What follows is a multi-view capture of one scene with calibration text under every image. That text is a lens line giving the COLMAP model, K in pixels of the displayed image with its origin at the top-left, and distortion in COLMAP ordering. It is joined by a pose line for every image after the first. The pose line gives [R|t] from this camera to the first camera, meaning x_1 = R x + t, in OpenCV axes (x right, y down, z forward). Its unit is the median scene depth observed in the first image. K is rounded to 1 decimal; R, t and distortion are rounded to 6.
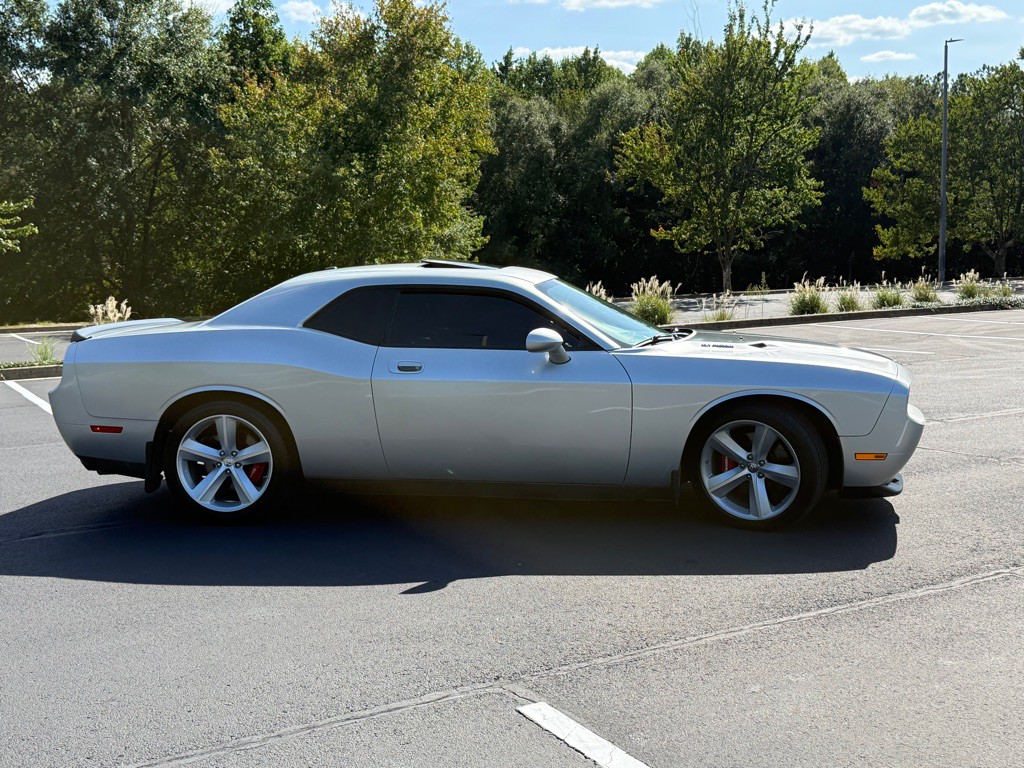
lens RADIAL K [[1174.5, 0, 512.0], [0, 1174.5, 384.0], [0, 0, 1]] dist [0.216465, -0.544322]
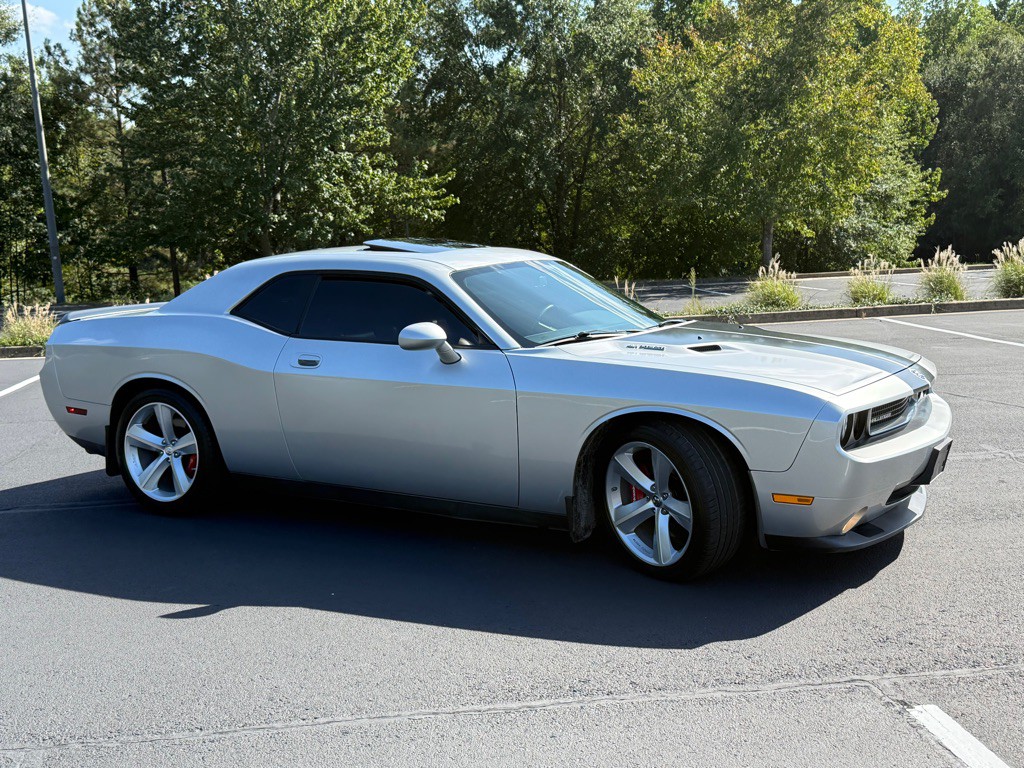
lens RADIAL K [[1174.5, 0, 512.0], [0, 1174.5, 384.0], [0, 0, 1]] dist [0.216465, -0.544322]
pose [[0.917891, 0.041958, -0.394608, 0.404344], [-0.028812, 0.998817, 0.039181, -0.035642], [0.395785, -0.024594, 0.918014, 0.212250]]
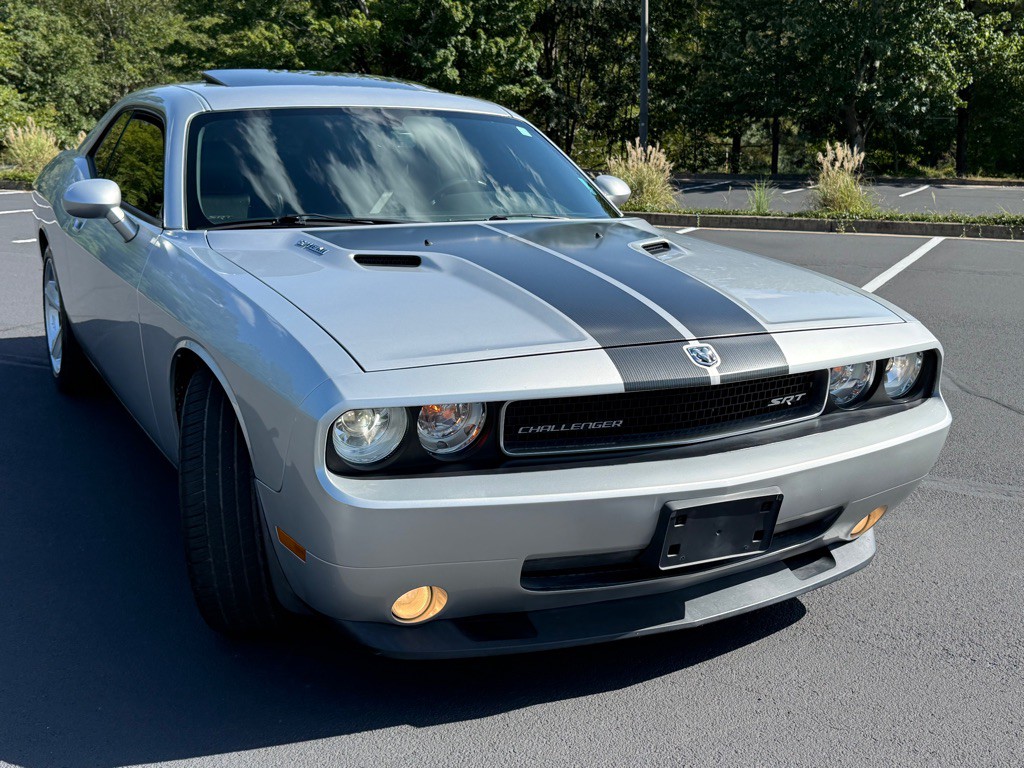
lens RADIAL K [[1178.8, 0, 510.9], [0, 1178.8, 391.6], [0, 0, 1]] dist [0.204490, -0.504331]
pose [[0.562206, 0.213650, -0.798923, 0.627368], [-0.110538, 0.976798, 0.183432, -0.073354], [0.819577, -0.014815, 0.572778, 0.768687]]
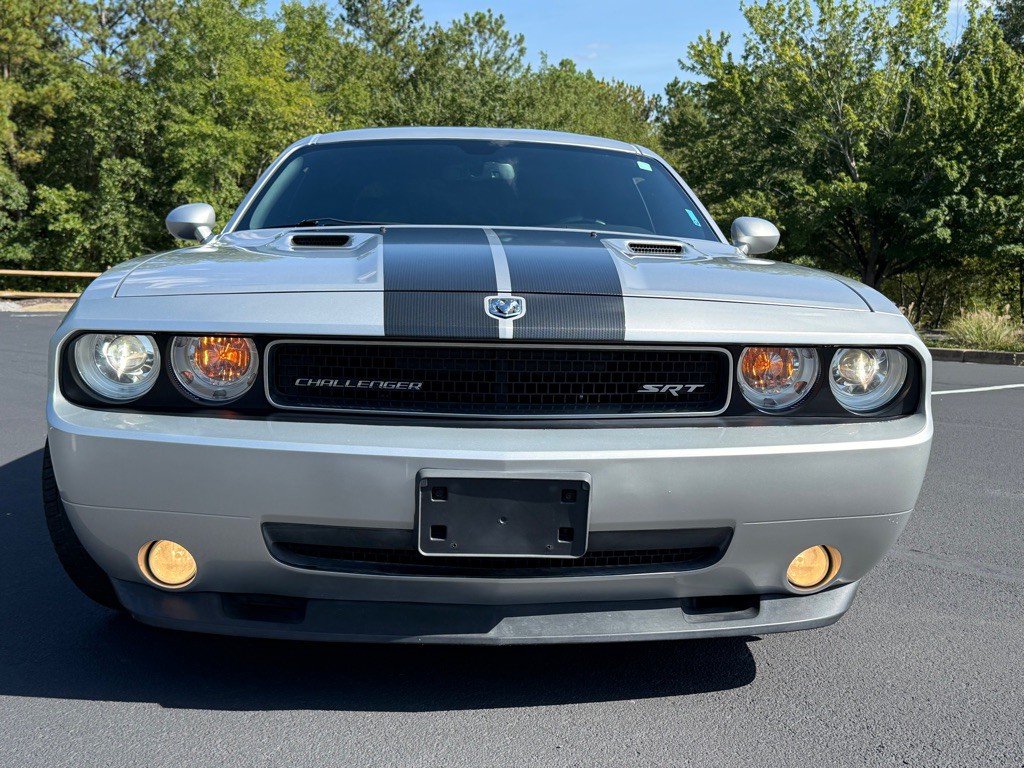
lens RADIAL K [[1178.8, 0, 510.9], [0, 1178.8, 391.6], [0, 0, 1]] dist [0.204490, -0.504331]
pose [[0.169232, 0.112895, -0.979089, 0.673245], [-0.126095, 0.987734, 0.092097, -0.025830], [0.977477, 0.107872, 0.181391, 0.997528]]
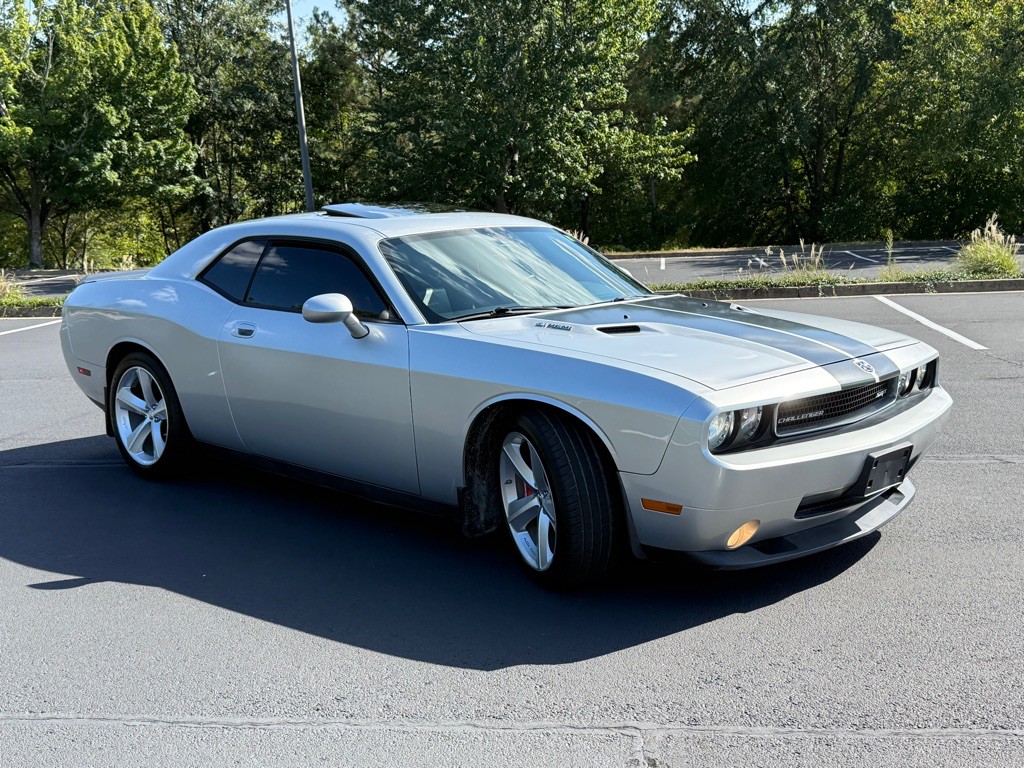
lens RADIAL K [[1174.5, 0, 512.0], [0, 1174.5, 384.0], [0, 0, 1]] dist [0.216465, -0.544322]
pose [[0.798513, 0.086509, -0.595729, 0.582421], [-0.046554, 0.995531, 0.082164, -0.054738], [0.600175, -0.037875, 0.798972, 0.392577]]
